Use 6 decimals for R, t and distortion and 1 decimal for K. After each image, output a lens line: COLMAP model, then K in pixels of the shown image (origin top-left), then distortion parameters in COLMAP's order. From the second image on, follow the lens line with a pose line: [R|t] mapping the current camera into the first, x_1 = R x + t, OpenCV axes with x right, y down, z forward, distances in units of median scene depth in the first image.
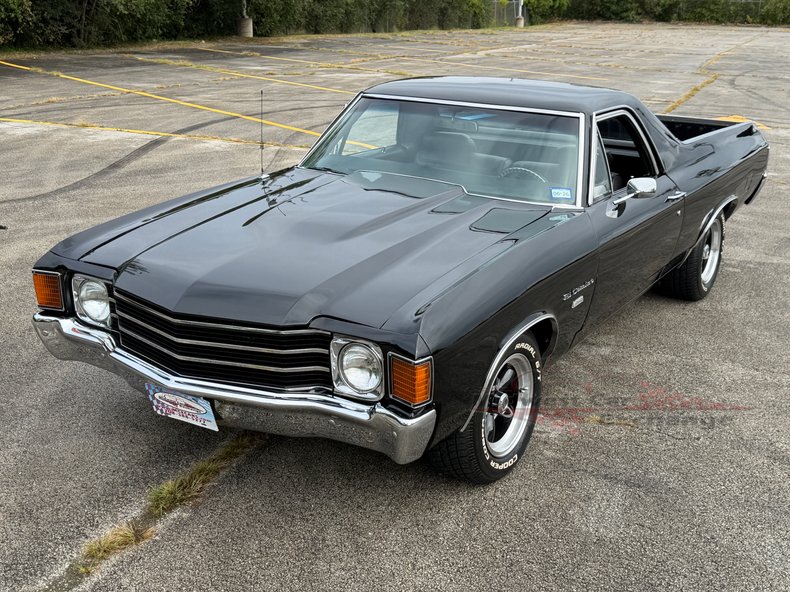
lens RADIAL K [[982.6, 0, 396.3], [0, 982.6, 308.4], [0, 0, 1]] dist [0.108495, 0.000000]
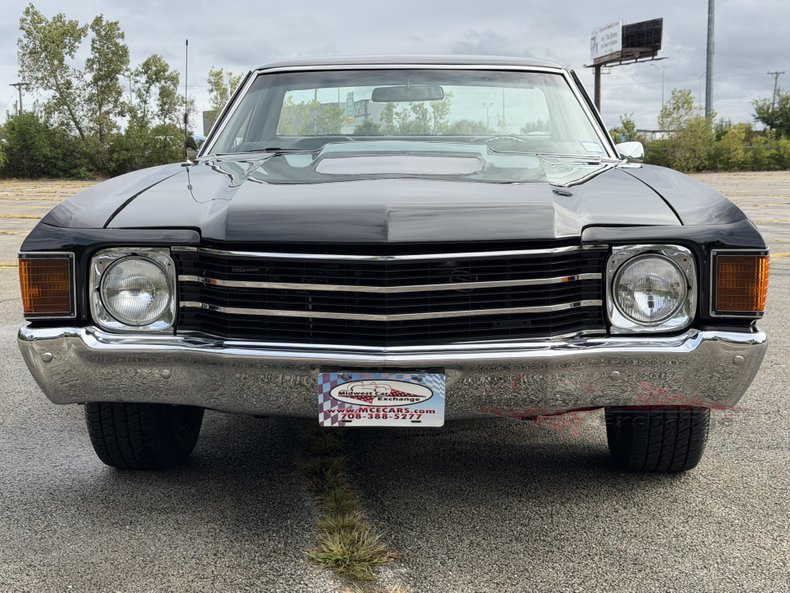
lens RADIAL K [[1119.9, 0, 406.1], [0, 1119.9, 315.4], [0, 0, 1]] dist [0.121727, 0.000000]
pose [[0.864595, -0.096511, 0.493115, -0.509415], [0.178348, 0.976425, -0.121601, 0.124745], [-0.469754, 0.193081, 0.861424, 0.309440]]
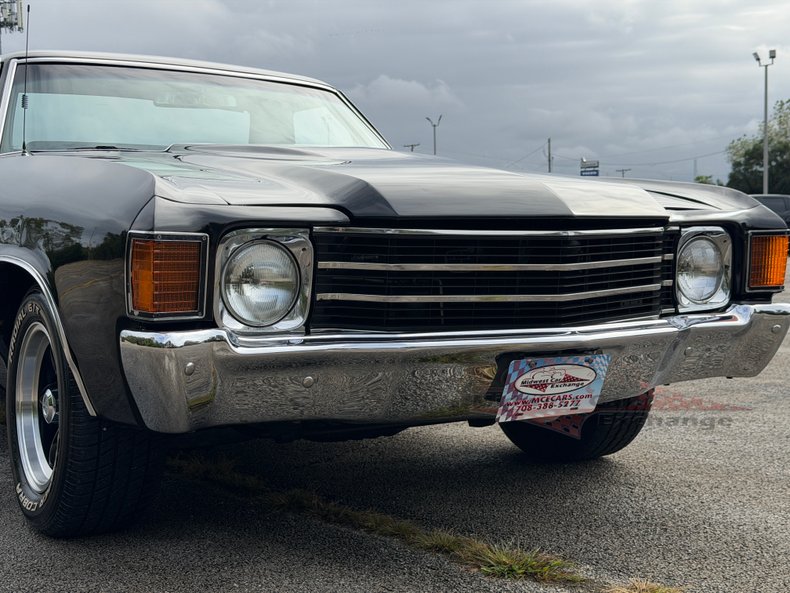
lens RADIAL K [[1119.9, 0, 408.9], [0, 1119.9, 306.1], [0, 0, 1]] dist [0.121727, 0.000000]
pose [[0.412501, -0.085357, 0.906949, -0.794325], [0.288124, 0.956715, -0.041005, 0.049126], [-0.864192, 0.278228, 0.419240, 0.698354]]
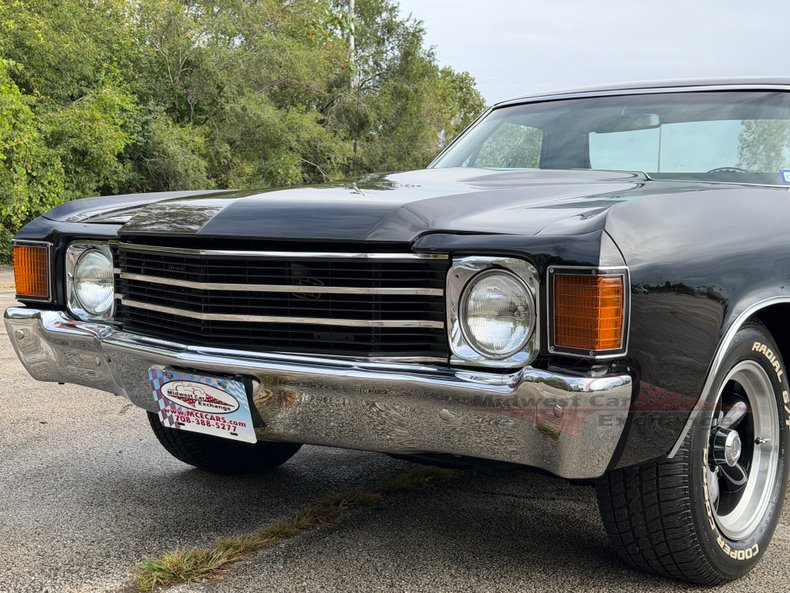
lens RADIAL K [[1119.9, 0, 390.5], [0, 1119.9, 304.9], [0, 0, 1]] dist [0.121727, 0.000000]
pose [[0.993898, 0.017448, -0.108910, -0.022713], [-0.044675, 0.966469, -0.252866, 0.190863], [0.100847, 0.256188, 0.961352, 0.292626]]
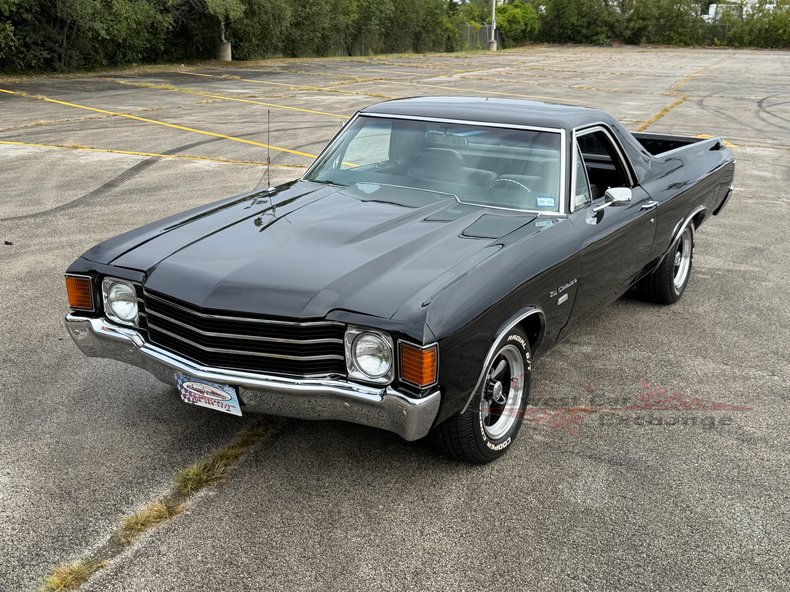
lens RADIAL K [[982.6, 0, 396.0], [0, 982.6, 308.5], [0, 0, 1]] dist [0.108495, 0.000000]
pose [[0.999657, -0.010127, 0.024148, -0.029993], [0.010646, 0.999713, -0.021459, 0.026544], [-0.023924, 0.021709, 0.999478, -0.097353]]
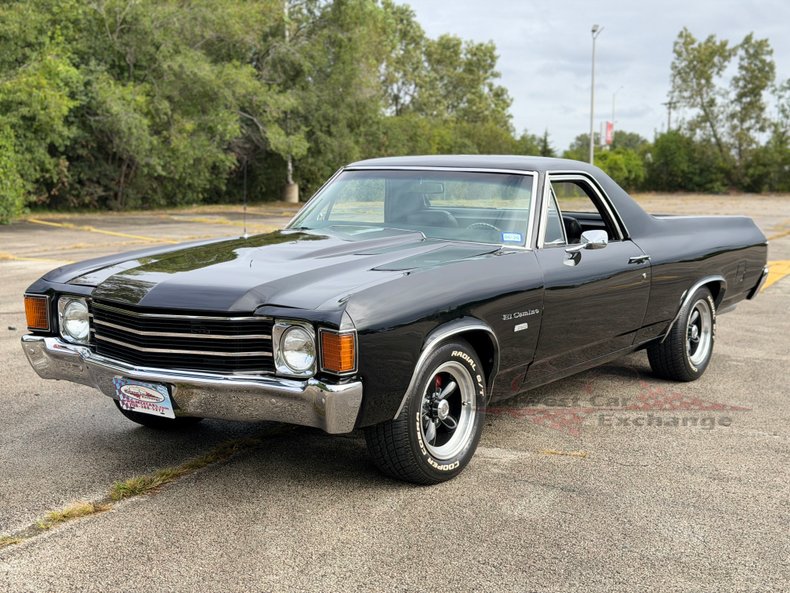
lens RADIAL K [[1119.9, 0, 397.2], [0, 1119.9, 302.7], [0, 0, 1]] dist [0.121727, 0.000000]
pose [[0.998151, -0.002761, -0.060717, 0.129809], [-0.008921, 0.981492, -0.191297, 0.211915], [0.060122, 0.191485, 0.979652, -0.218833]]
